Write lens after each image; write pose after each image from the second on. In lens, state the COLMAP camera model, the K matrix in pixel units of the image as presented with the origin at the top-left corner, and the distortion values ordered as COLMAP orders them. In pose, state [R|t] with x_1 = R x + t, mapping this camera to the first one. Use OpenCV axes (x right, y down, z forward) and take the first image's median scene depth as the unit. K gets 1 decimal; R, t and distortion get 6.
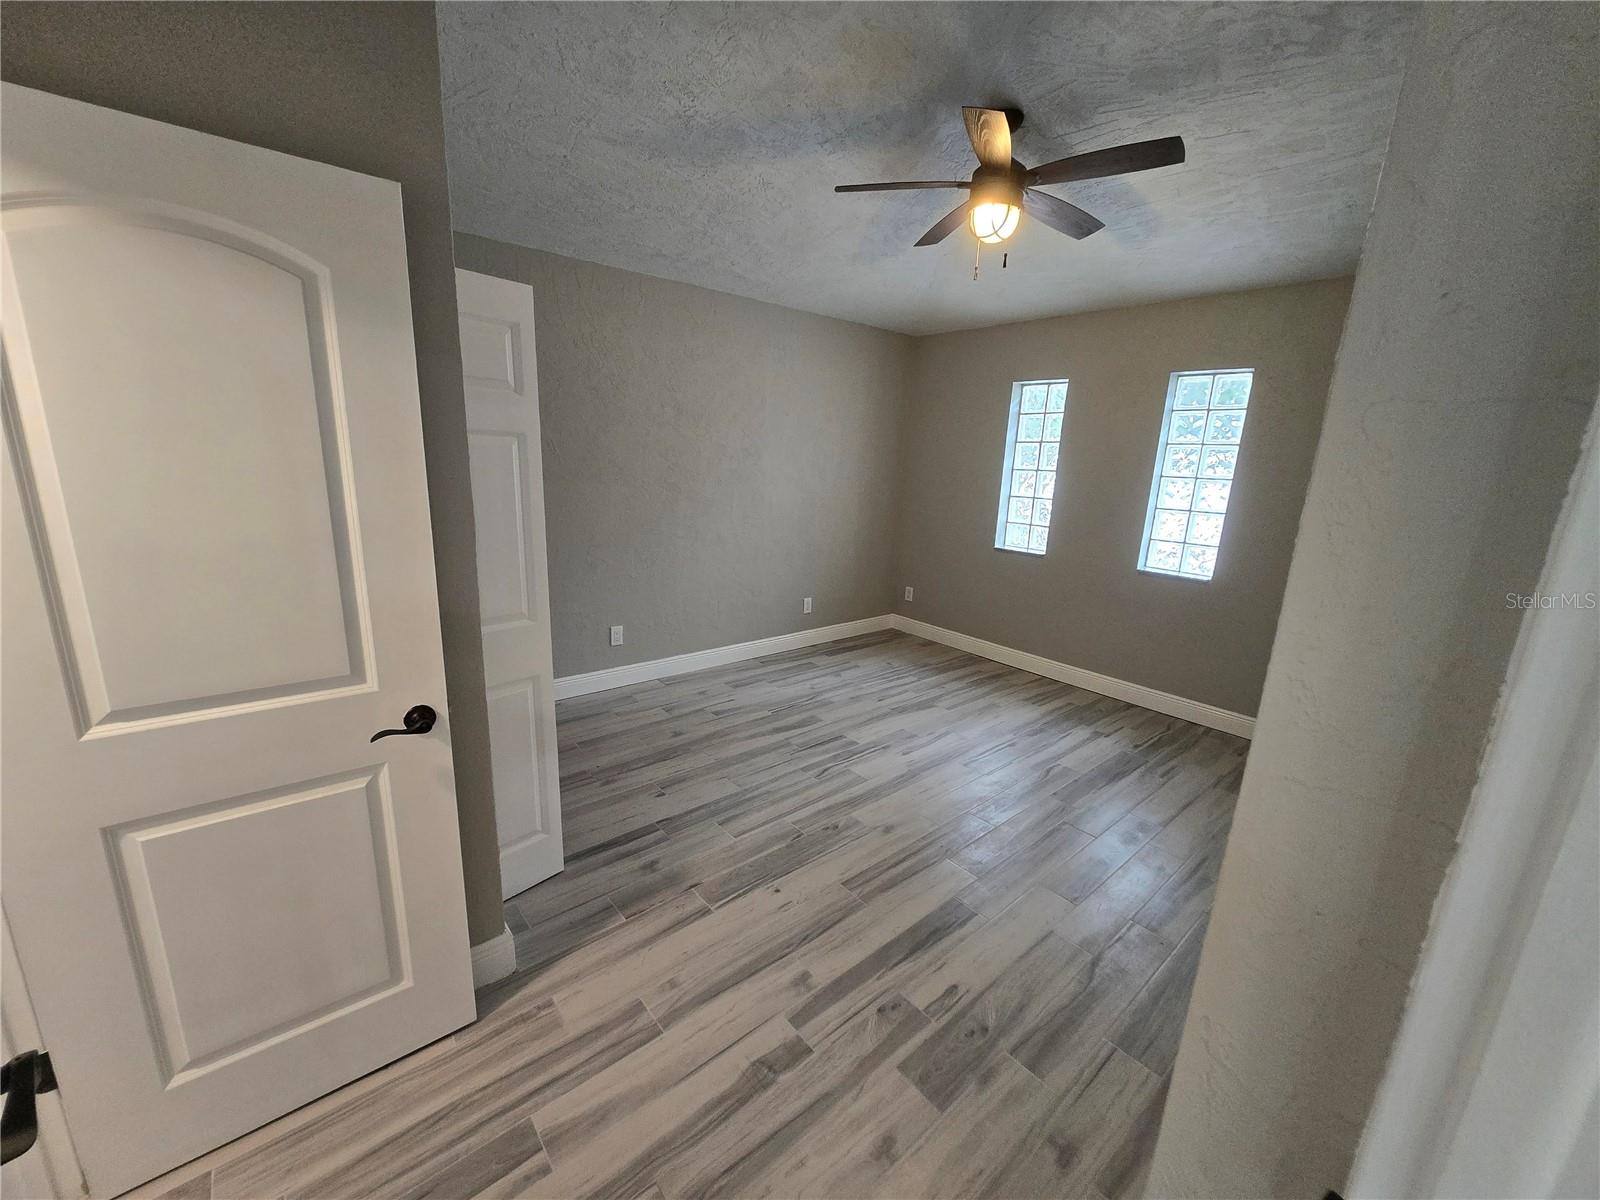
lens RADIAL K [[628.4, 0, 800.8], [0, 628.4, 601.7], [0, 0, 1]] dist [-0.001727, 0.001276]
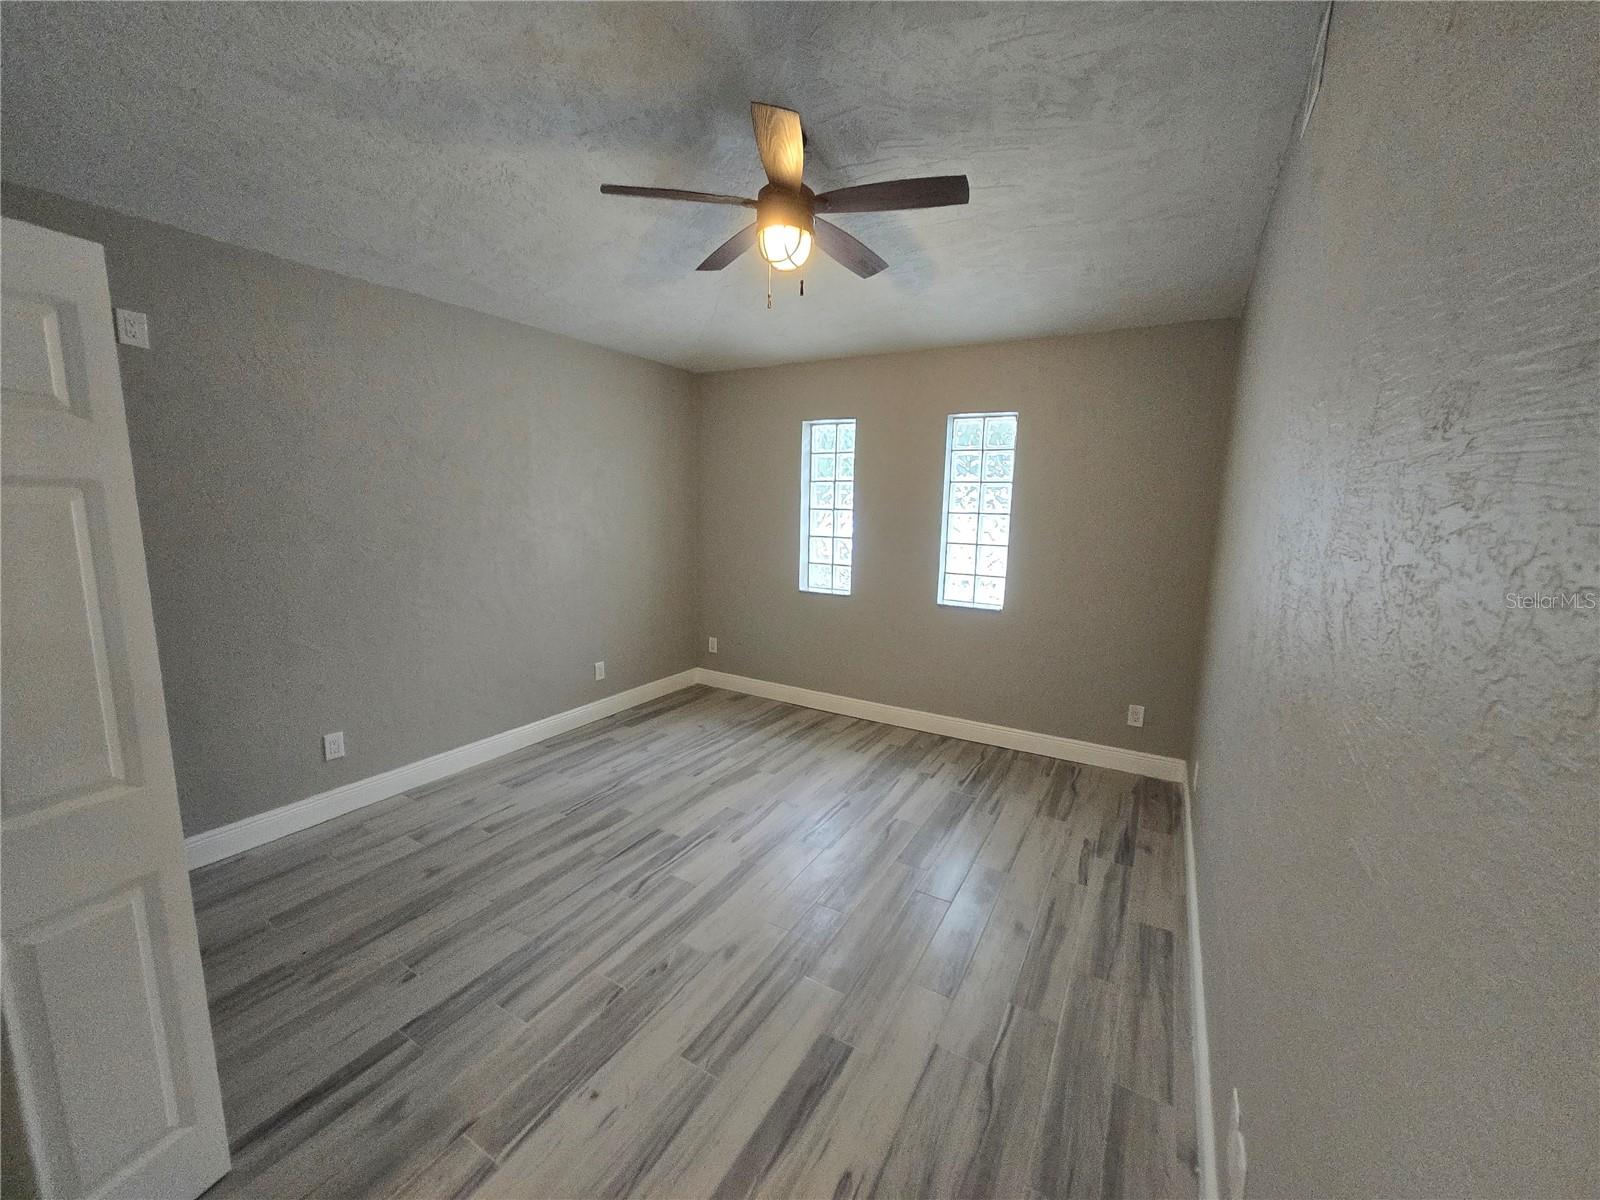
lens RADIAL K [[628.4, 0, 803.0], [0, 628.4, 595.1], [0, 0, 1]] dist [-0.001727, 0.001276]
pose [[0.940923, -0.072283, 0.330816, -0.006726], [0.095175, 0.994021, -0.053509, -0.038050], [-0.324970, 0.081833, 0.942177, 0.136180]]
